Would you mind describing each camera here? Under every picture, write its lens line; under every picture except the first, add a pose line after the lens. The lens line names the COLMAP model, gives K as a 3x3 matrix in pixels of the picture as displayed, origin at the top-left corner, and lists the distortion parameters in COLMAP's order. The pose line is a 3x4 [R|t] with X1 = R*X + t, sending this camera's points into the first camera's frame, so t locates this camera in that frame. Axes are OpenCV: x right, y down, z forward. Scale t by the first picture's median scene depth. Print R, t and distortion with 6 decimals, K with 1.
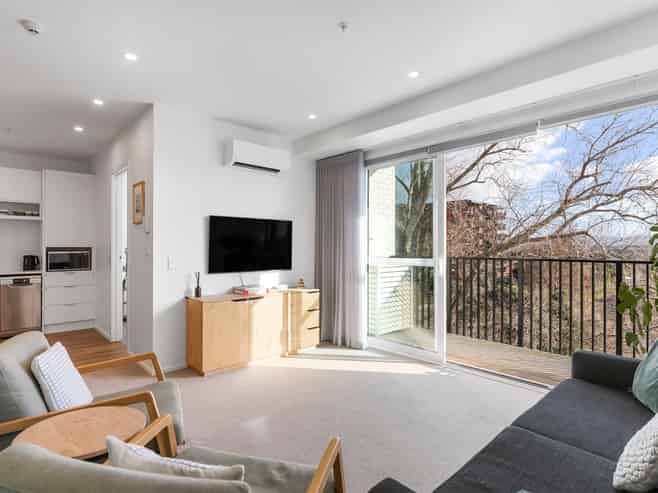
lens RADIAL K [[353.2, 0, 311.9], [0, 353.2, 246.1], [0, 0, 1]] dist [-0.000899, -0.000708]
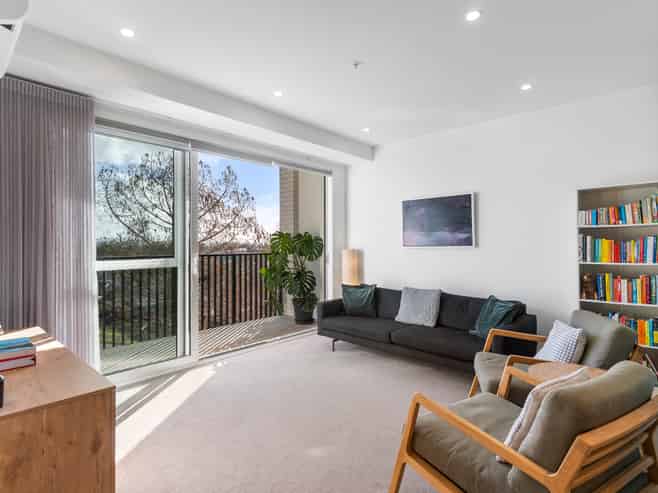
lens RADIAL K [[353.2, 0, 330.1], [0, 353.2, 243.3], [0, 0, 1]] dist [-0.000899, -0.000708]
pose [[-0.111102, 0.002155, 0.993807, -0.562603], [-0.002038, 0.999995, -0.002396, -0.001710], [-0.993807, -0.002291, -0.111097, 0.632294]]
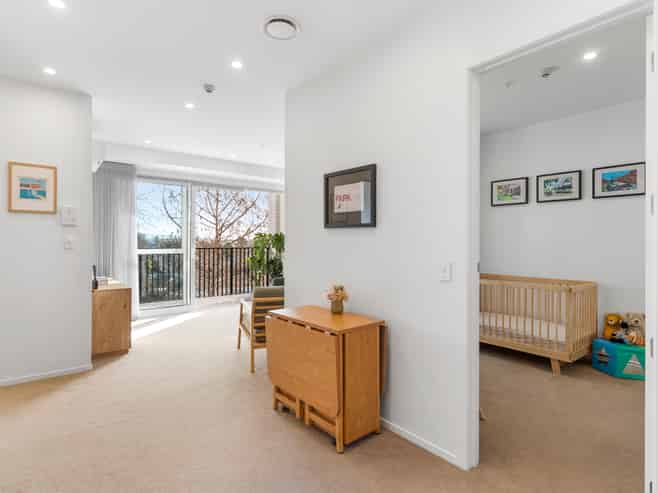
lens RADIAL K [[353.2, 0, 327.6], [0, 353.2, 245.8], [0, 0, 1]] dist [-0.000899, -0.000708]
pose [[0.041221, -0.011758, 0.999081, -1.122546], [-0.009091, 0.999885, 0.012143, -0.001382], [-0.999109, -0.009584, 0.041109, 0.243624]]
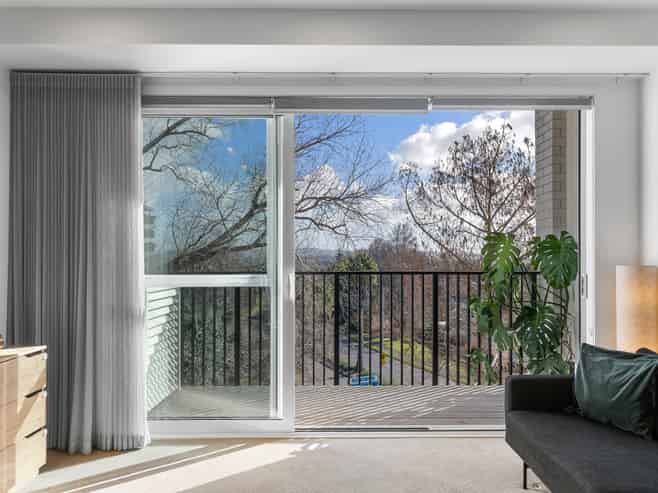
lens RADIAL K [[487.9, 0, 320.3], [0, 487.9, 257.8], [0, 0, 1]] dist [-0.004219, -0.001770]
pose [[0.661813, 0.001244, 0.749668, -0.230769], [-0.002239, 0.999997, 0.000317, 0.004601], [-0.749665, -0.001888, 0.661814, 0.309215]]
